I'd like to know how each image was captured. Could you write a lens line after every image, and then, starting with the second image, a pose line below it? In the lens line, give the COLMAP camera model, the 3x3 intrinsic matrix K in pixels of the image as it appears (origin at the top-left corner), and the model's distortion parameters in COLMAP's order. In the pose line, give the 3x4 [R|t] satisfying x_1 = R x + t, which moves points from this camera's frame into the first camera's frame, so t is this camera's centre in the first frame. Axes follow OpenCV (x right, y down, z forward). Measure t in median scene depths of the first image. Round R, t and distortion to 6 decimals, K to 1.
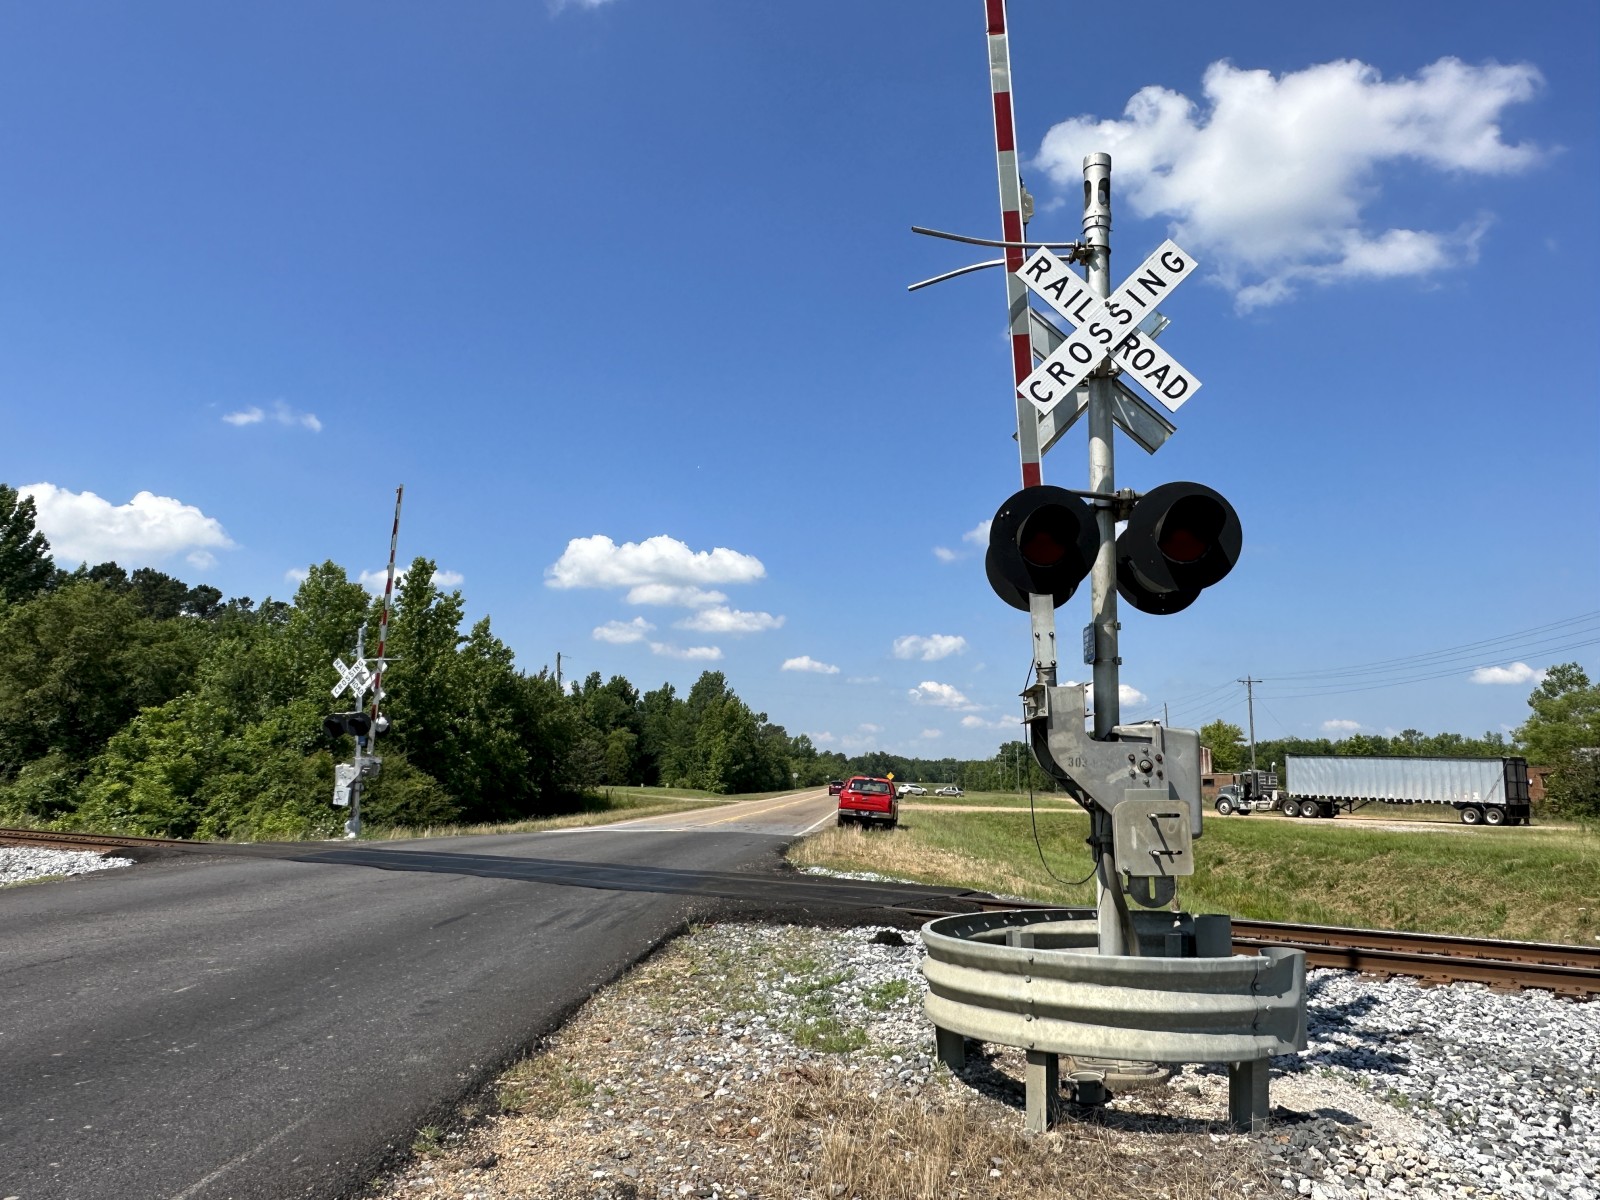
lens RADIAL K [[1129.7, 0, 808.4], [0, 1129.7, 597.2], [0, 0, 1]] dist [-0.002365, 0.002783]
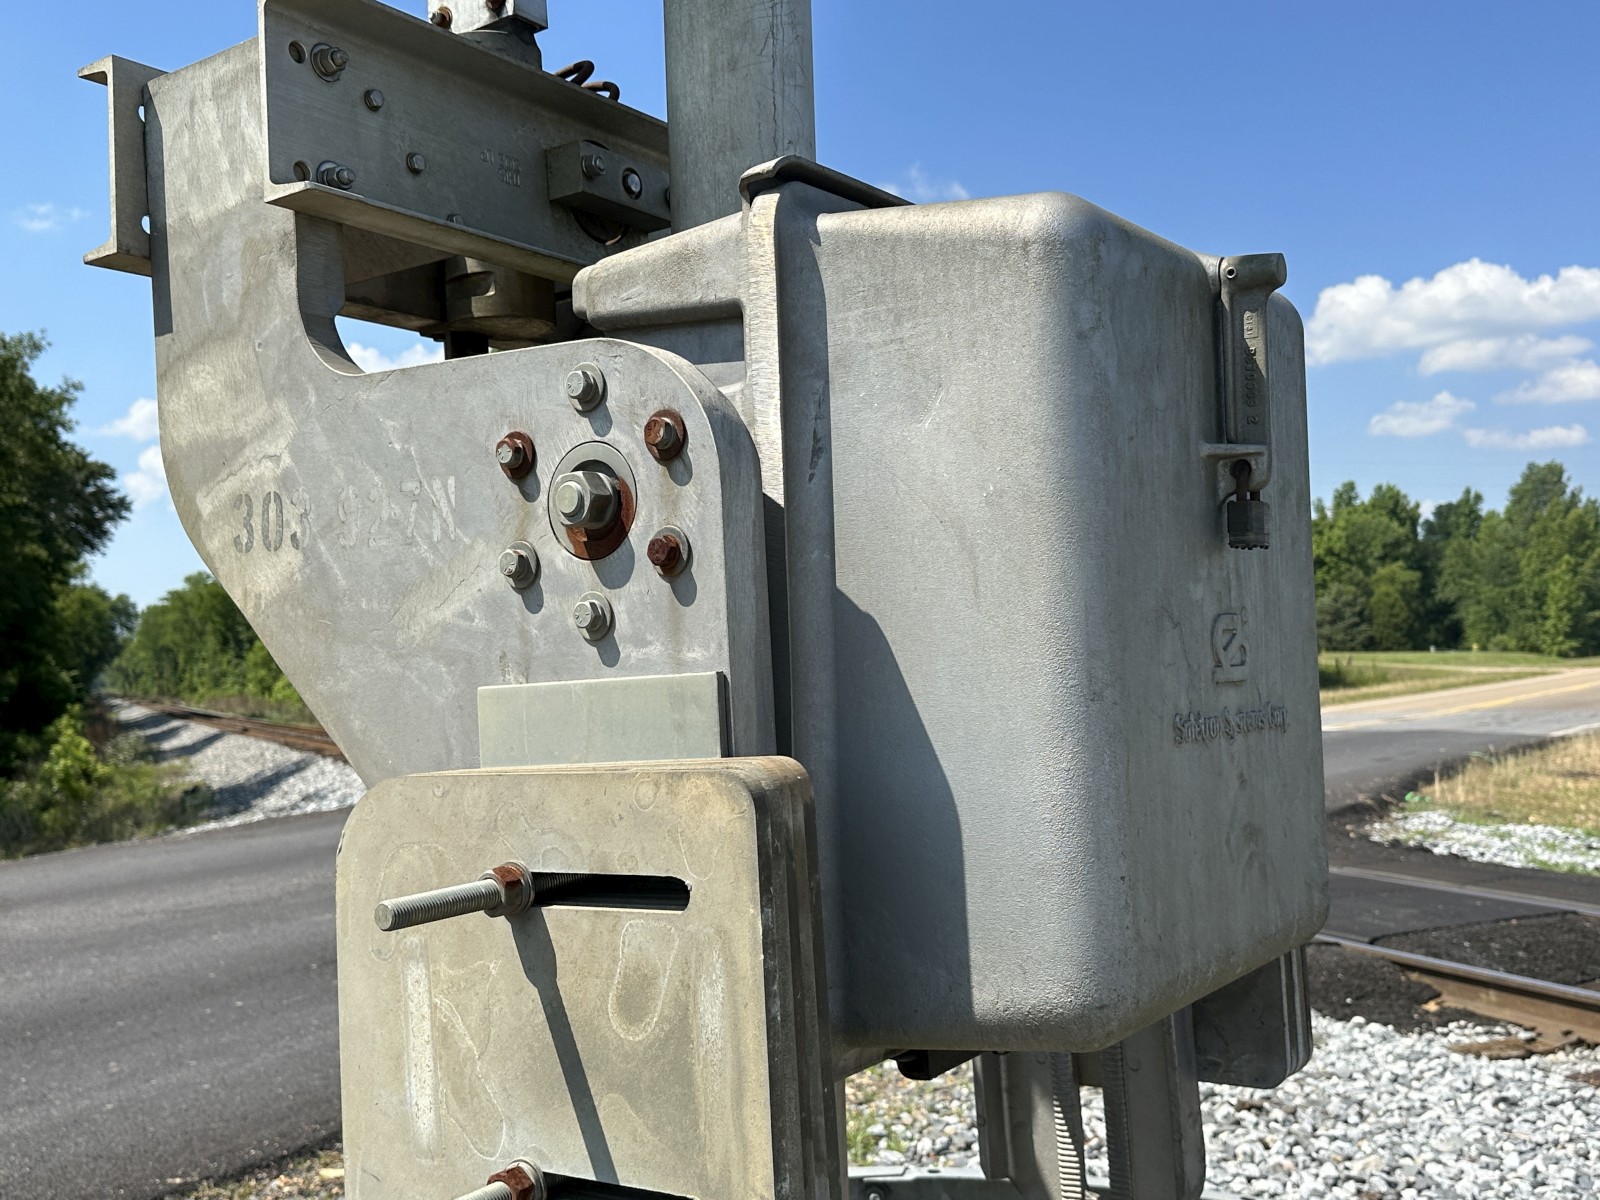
lens RADIAL K [[1621.7, 0, 808.0], [0, 1621.7, 594.1], [0, 0, 1]] dist [0.013593, -0.001034]
pose [[0.861527, -0.060408, -0.504105, 0.052059], [0.123538, 0.987997, 0.092734, 0.018219], [0.492453, -0.142168, 0.858649, 0.106291]]
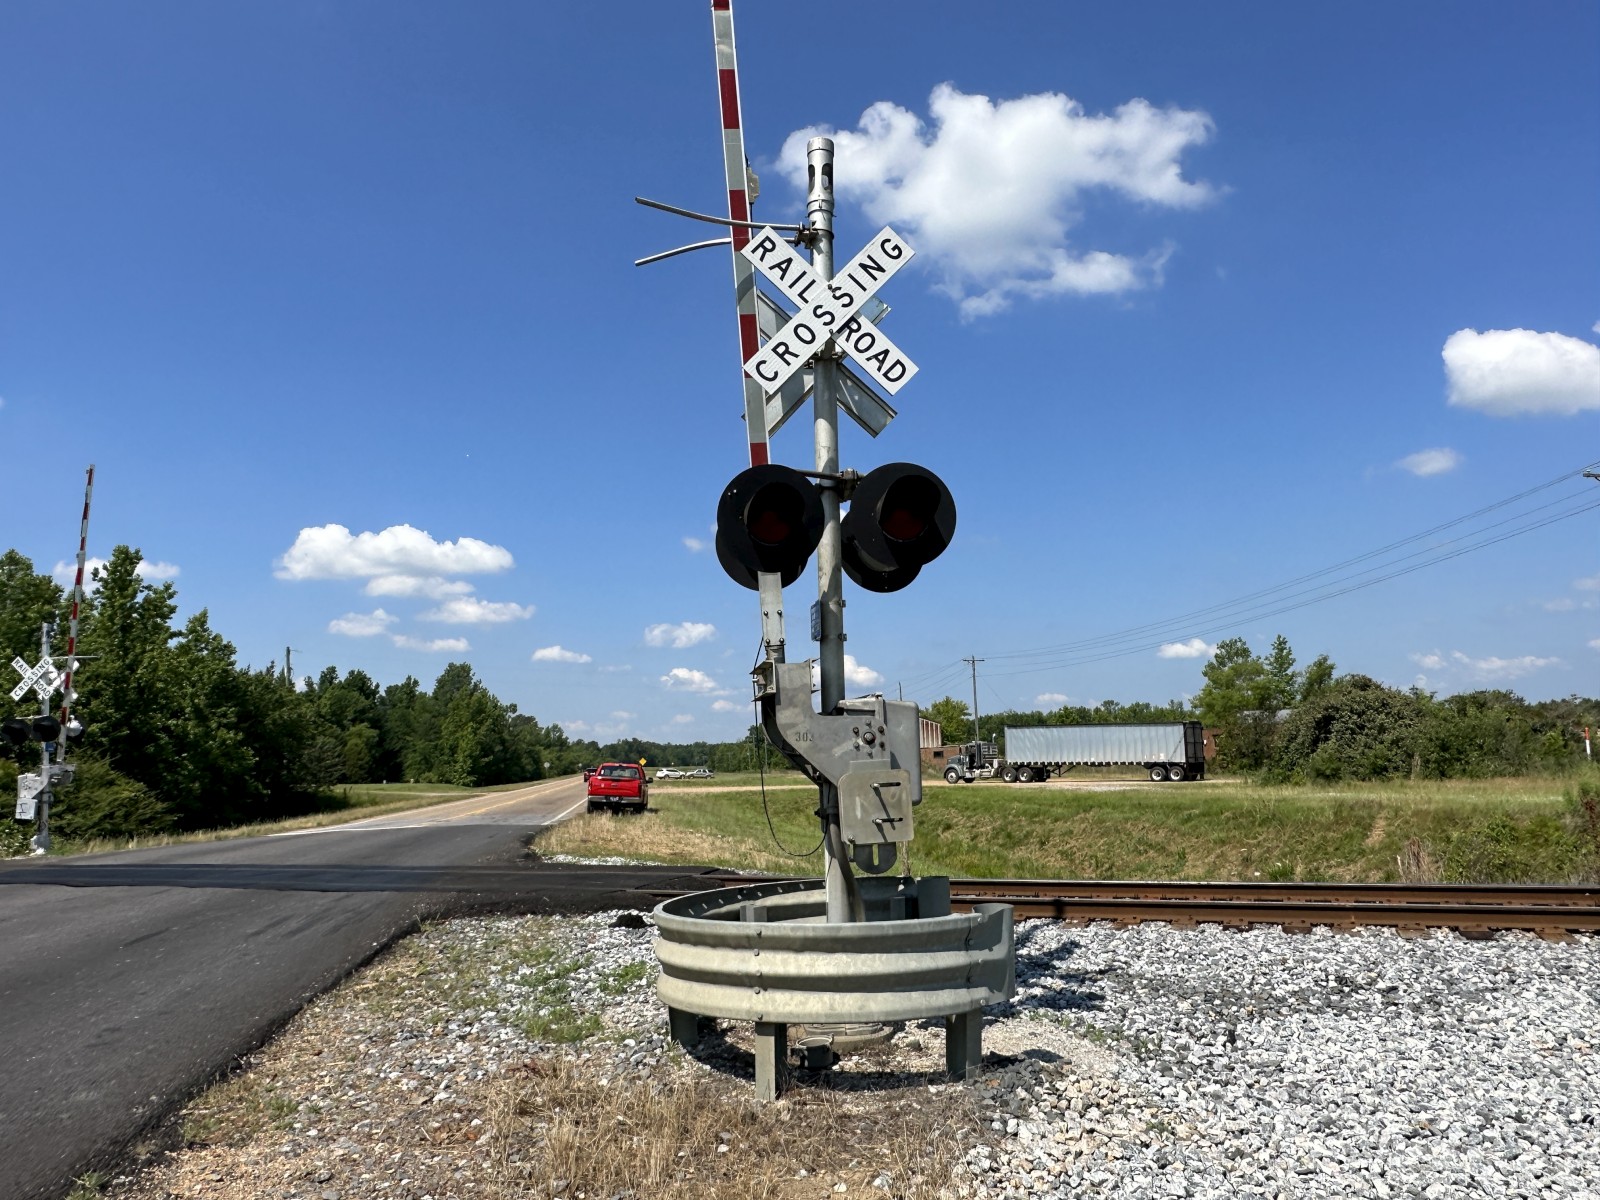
lens RADIAL K [[1100.6, 0, 805.1], [0, 1100.6, 609.1], [0, 0, 1]] dist [-0.002205, 0.001860]
pose [[0.975760, -0.013098, 0.218451, 0.002942], [0.008518, 0.999724, 0.021898, 0.001162], [-0.218678, -0.019506, 0.975602, 0.004226]]
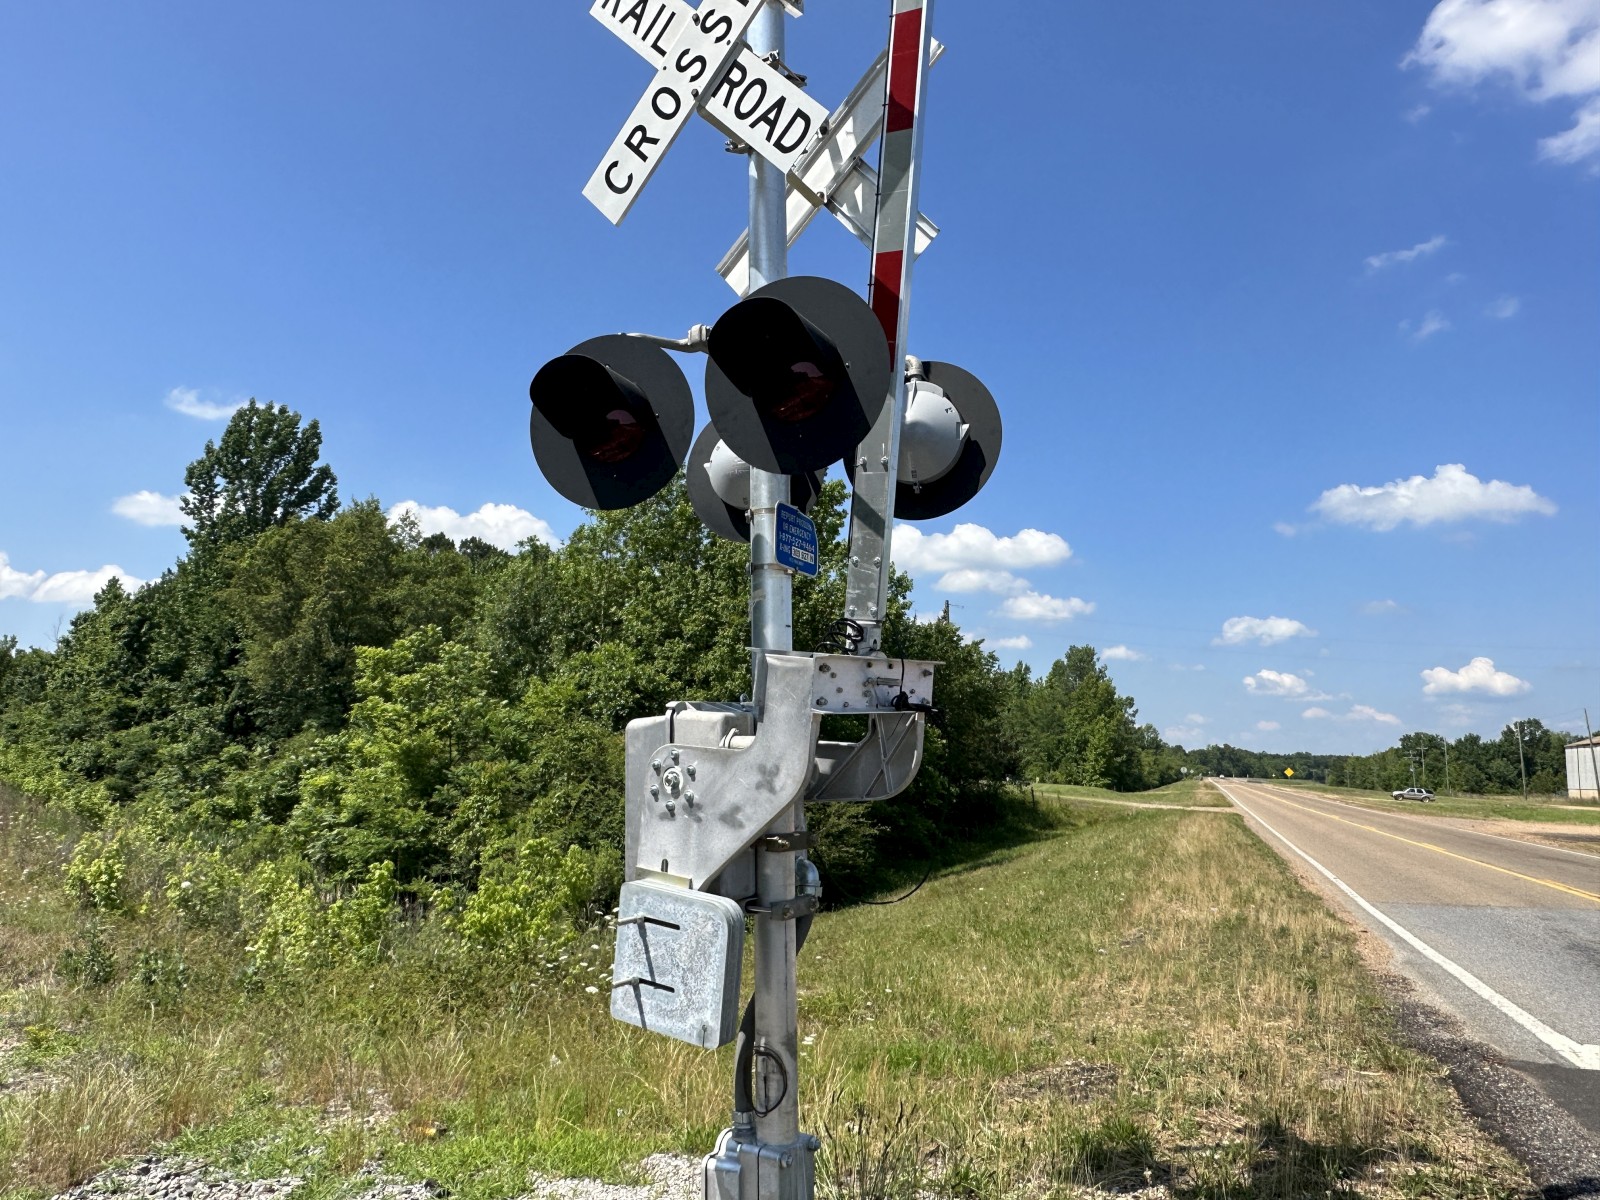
lens RADIAL K [[1131.5, 0, 800.6], [0, 1131.5, 616.1], [0, 0, 1]] dist [0.003307, 0.001896]
pose [[0.961051, -0.021844, -0.275505, -0.208395], [0.028678, 0.999372, 0.020801, 0.077469], [0.274878, -0.027892, 0.961074, 0.505660]]
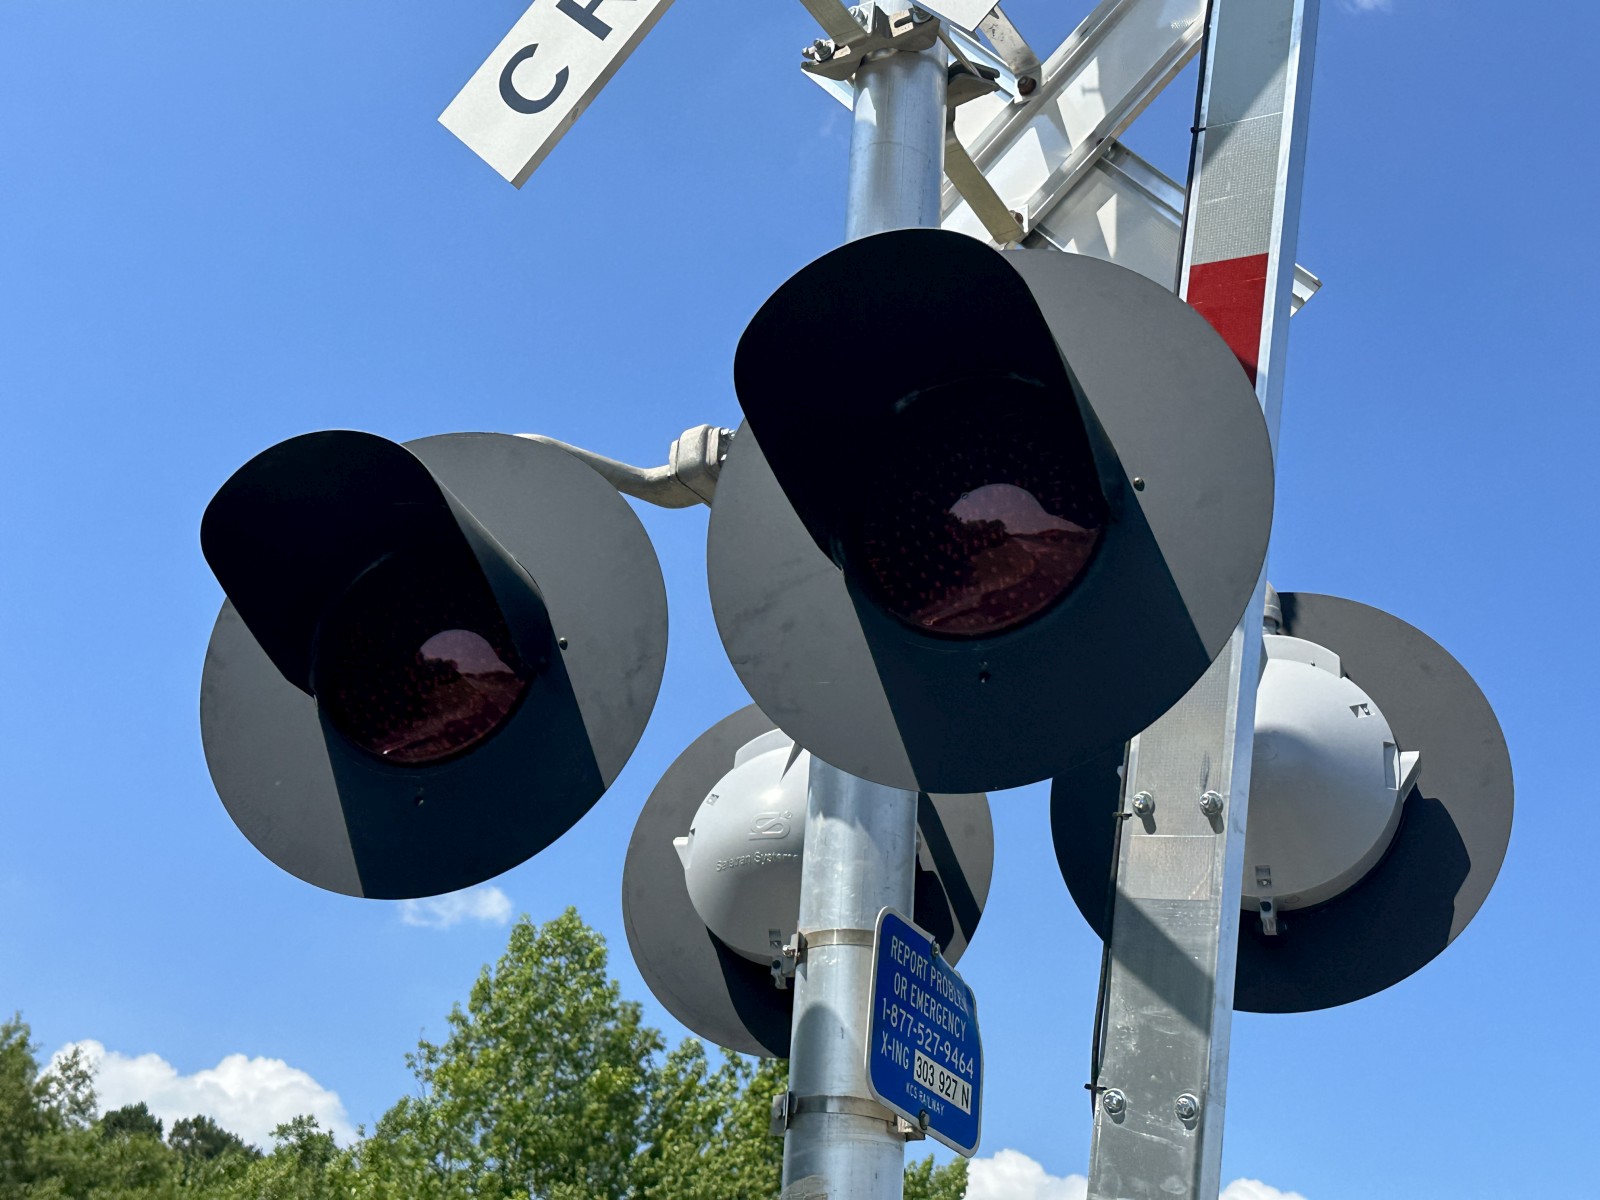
lens RADIAL K [[2014.5, 0, 805.6], [0, 2014.5, 595.1], [0, 0, 1]] dist [0.214962, -0.591089]
pose [[0.959970, -0.046207, -0.276266, -0.229258], [-0.045175, 0.947847, -0.315509, 0.080991], [0.276437, 0.315360, 0.907817, 0.559521]]
